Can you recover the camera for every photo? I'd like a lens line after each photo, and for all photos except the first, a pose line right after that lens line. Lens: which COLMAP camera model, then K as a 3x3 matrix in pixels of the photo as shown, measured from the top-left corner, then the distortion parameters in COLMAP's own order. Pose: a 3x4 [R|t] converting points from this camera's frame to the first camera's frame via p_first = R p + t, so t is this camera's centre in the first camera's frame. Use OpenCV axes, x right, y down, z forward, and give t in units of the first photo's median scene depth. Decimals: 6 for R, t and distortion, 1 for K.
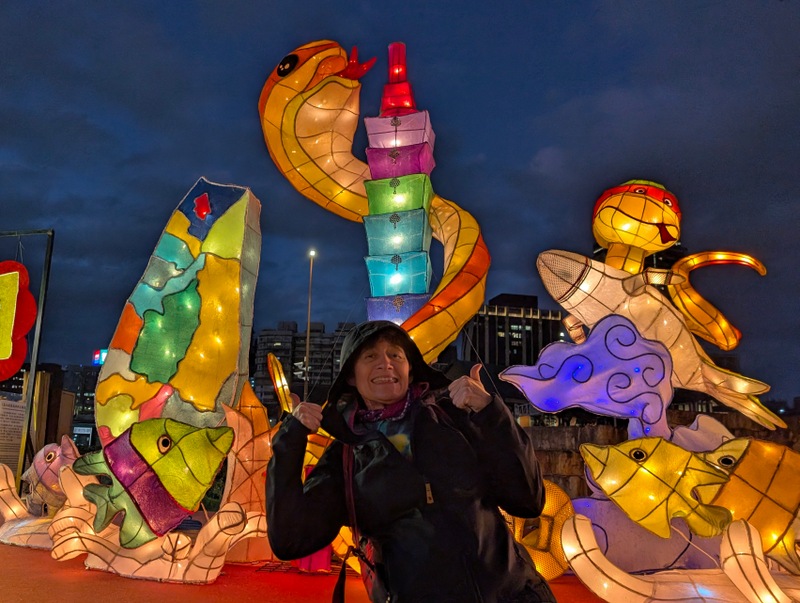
lens RADIAL K [[560.2, 0, 399.6], [0, 560.2, 359.6], [0, 0, 1]] dist [0.001512, -0.000542]
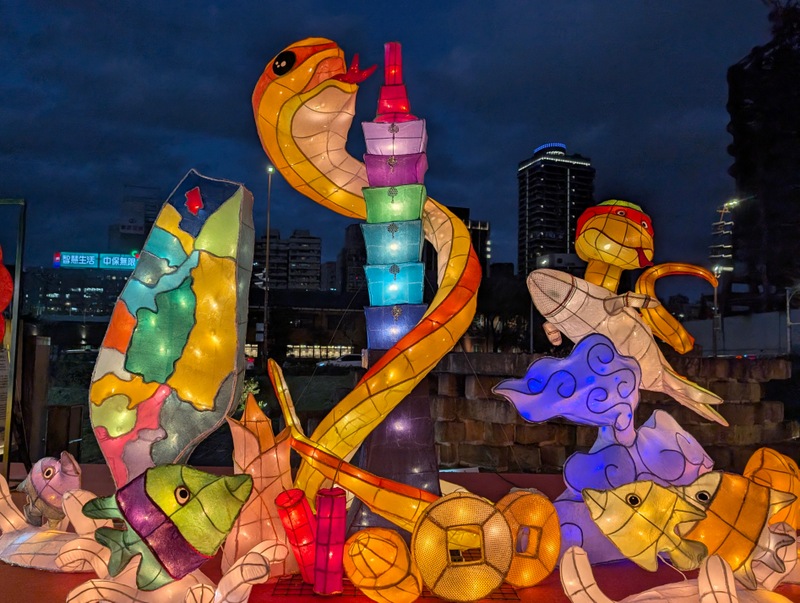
lens RADIAL K [[492.9, 0, 400.0], [0, 492.9, 301.5], [0, 0, 1]] dist [-0.000880, -0.000510]
pose [[0.992968, 0.007345, 0.118156, -0.106448], [-0.019162, 0.994884, 0.099193, -0.218149], [-0.116823, -0.100759, 0.988028, 0.091856]]
